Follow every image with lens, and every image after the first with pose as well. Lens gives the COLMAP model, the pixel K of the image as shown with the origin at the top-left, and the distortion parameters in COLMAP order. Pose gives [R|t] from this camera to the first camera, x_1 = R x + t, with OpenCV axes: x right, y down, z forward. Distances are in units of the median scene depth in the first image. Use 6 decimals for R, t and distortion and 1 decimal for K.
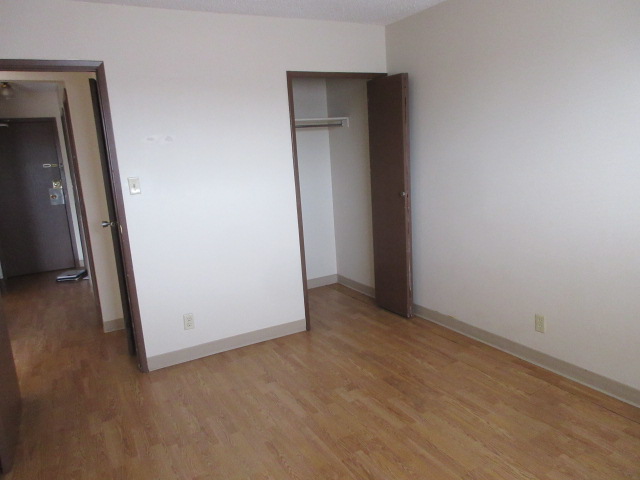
lens RADIAL K [[482.9, 0, 317.3], [0, 482.9, 240.5], [0, 0, 1]] dist [0.001132, 0.002725]
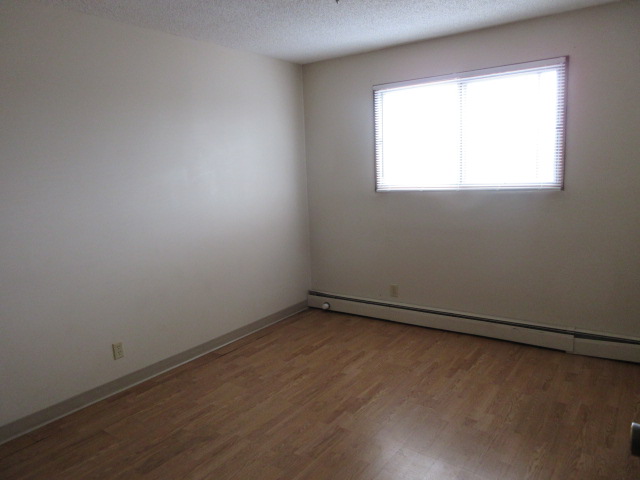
lens RADIAL K [[482.9, 0, 317.3], [0, 482.9, 240.1], [0, 0, 1]] dist [0.001132, 0.002725]
pose [[-0.443117, -0.057112, 0.894643, -0.721441], [0.230873, 0.957035, 0.175446, -0.157131], [-0.866225, 0.284292, -0.410893, 1.066210]]
